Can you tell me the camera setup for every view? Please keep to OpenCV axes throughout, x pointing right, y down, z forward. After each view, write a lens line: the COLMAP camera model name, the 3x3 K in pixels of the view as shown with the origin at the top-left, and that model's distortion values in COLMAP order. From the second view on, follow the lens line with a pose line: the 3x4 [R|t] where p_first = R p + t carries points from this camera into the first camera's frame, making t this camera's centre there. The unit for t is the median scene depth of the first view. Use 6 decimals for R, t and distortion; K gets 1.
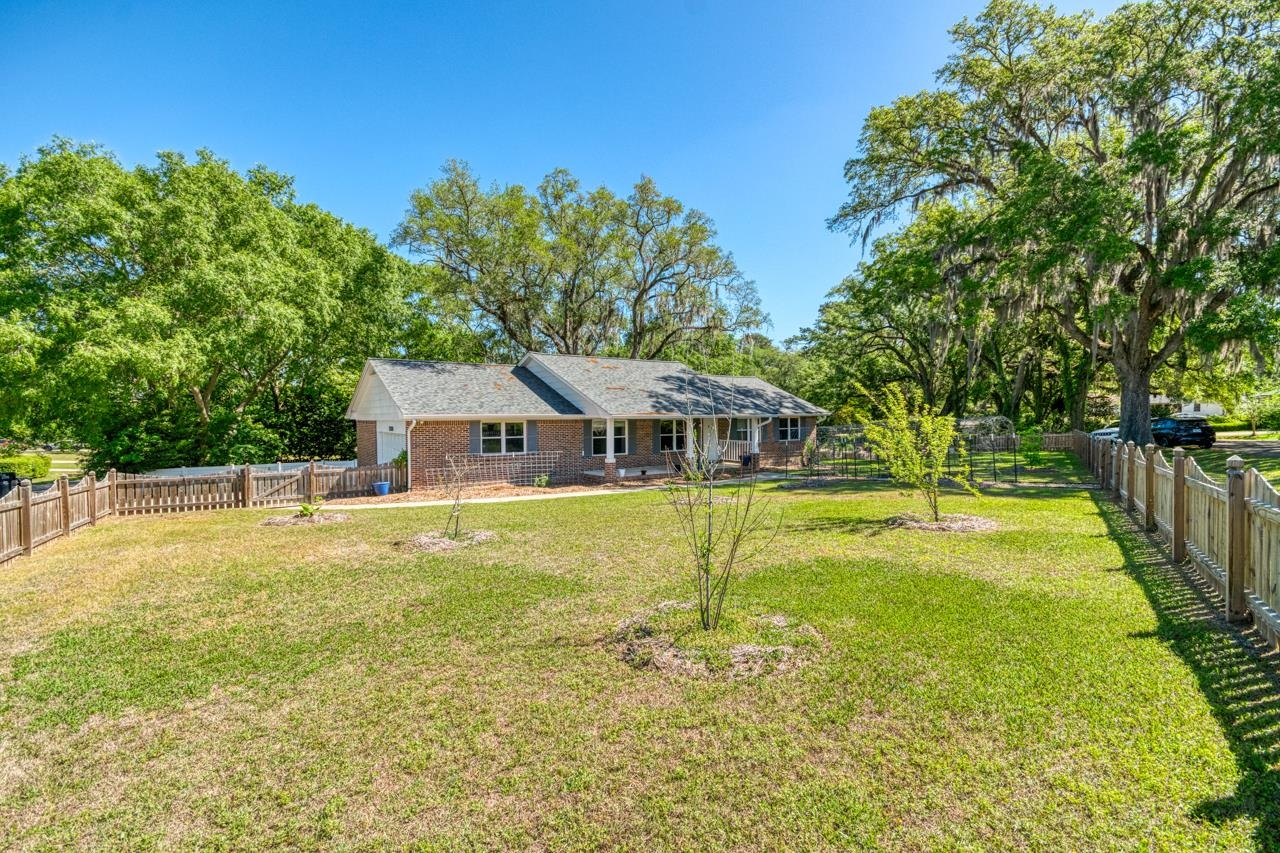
lens RADIAL K [[565.0, 0, 640.0], [0, 565.0, 426.5], [0, 0, 1]] dist [0.012196, -0.008255]
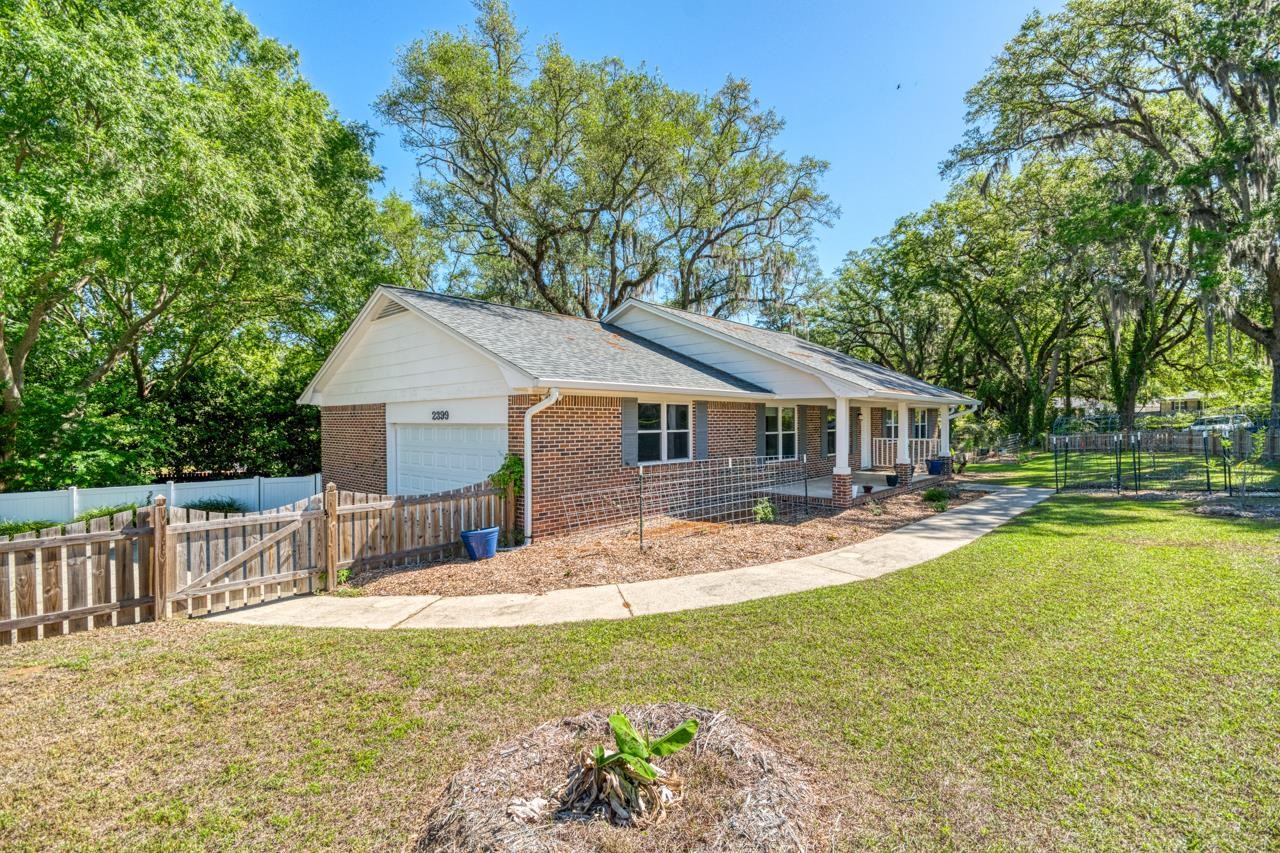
lens RADIAL K [[565.0, 0, 640.0], [0, 565.0, 426.5], [0, 0, 1]] dist [0.012196, -0.008255]
pose [[0.983170, 0.000230, 0.182692, -0.355967], [0.001520, 0.999954, -0.009438, 0.019171], [-0.182686, 0.009557, 0.983125, 0.458247]]
